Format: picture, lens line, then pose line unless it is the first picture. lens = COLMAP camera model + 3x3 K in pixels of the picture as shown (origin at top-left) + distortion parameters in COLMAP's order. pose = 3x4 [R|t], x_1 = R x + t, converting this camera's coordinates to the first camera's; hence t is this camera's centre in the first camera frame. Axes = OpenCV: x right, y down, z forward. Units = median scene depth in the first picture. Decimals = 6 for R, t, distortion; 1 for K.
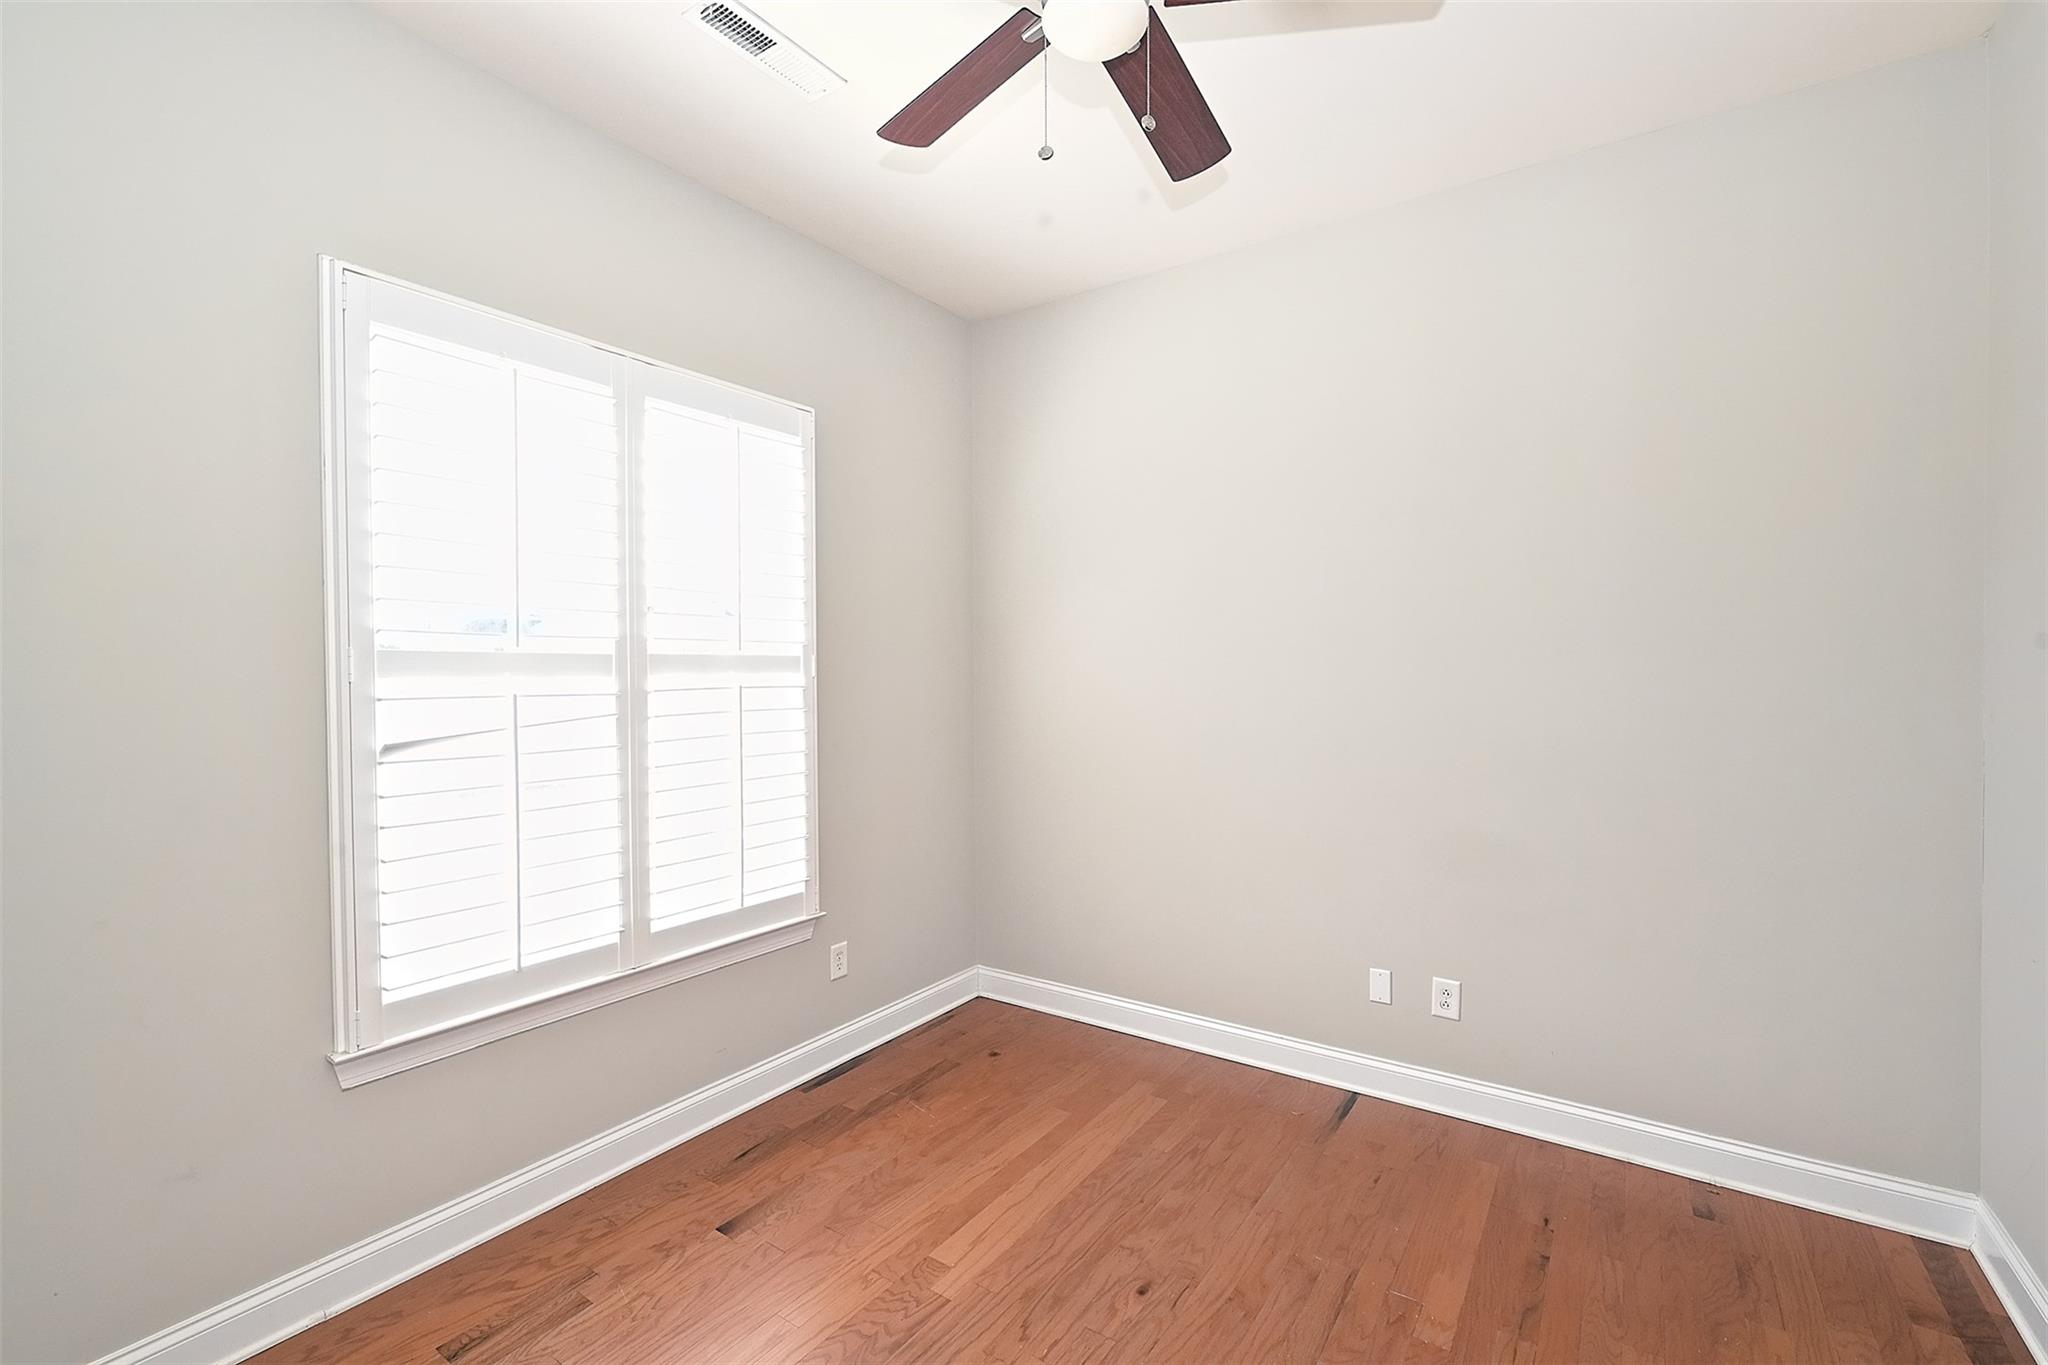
lens RADIAL K [[885.3, 0, 1026.1], [0, 885.3, 682.9], [0, 0, 1]] dist [0.012996, -0.000130]
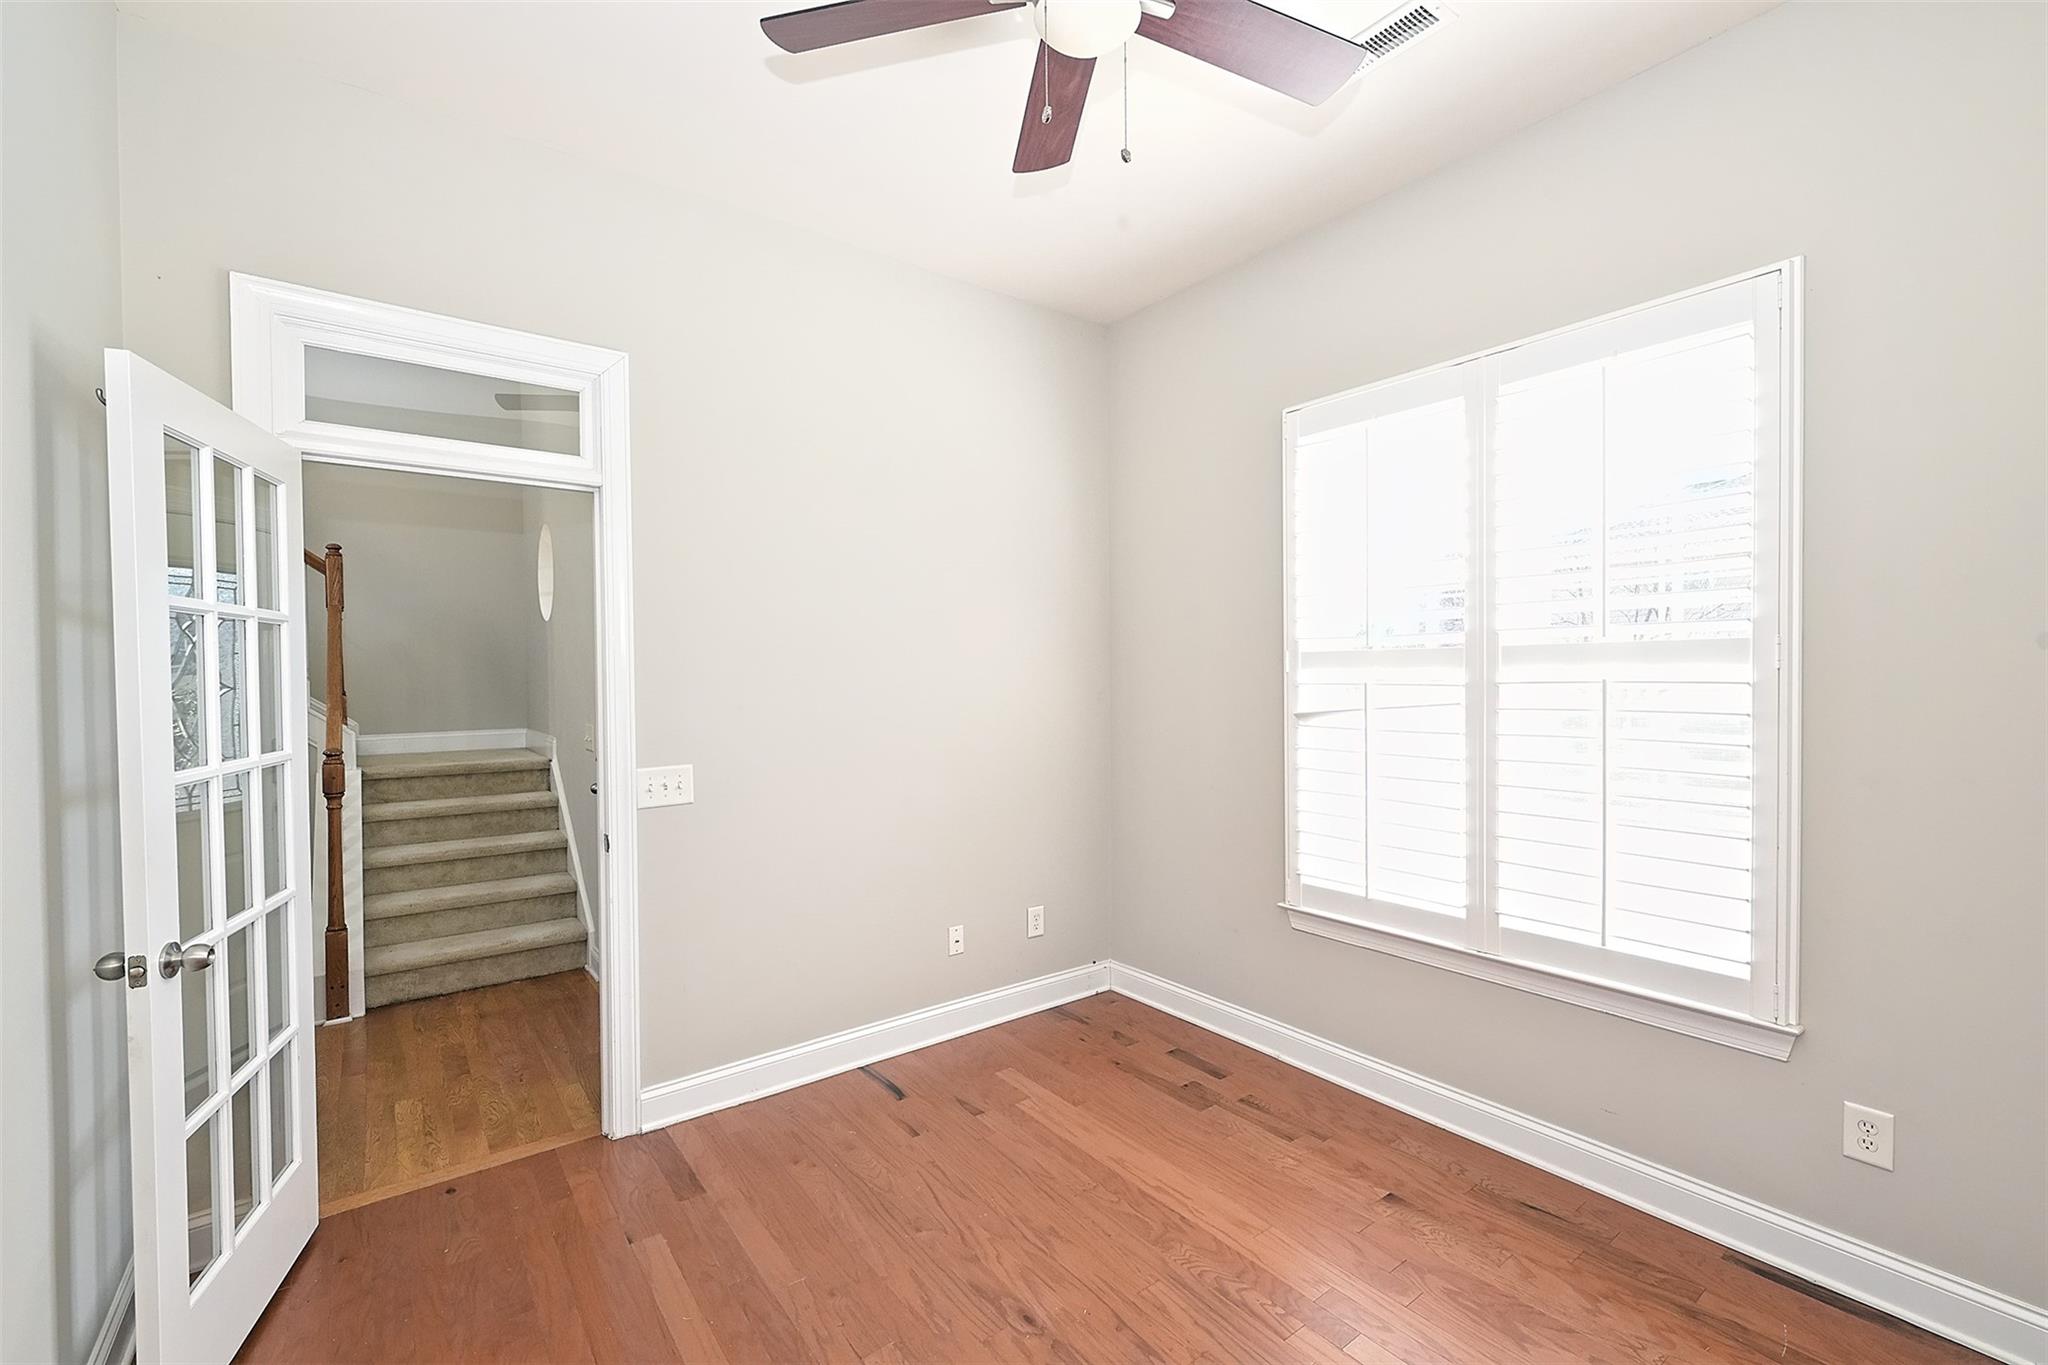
lens RADIAL K [[885.3, 0, 1026.1], [0, 885.3, 682.9], [0, 0, 1]] dist [0.012996, -0.000130]
pose [[-0.312646, 0.019258, -0.949675, 0.696228], [0.001892, 0.999805, 0.019651, -0.011487], [0.949868, 0.004347, -0.312621, 0.821123]]
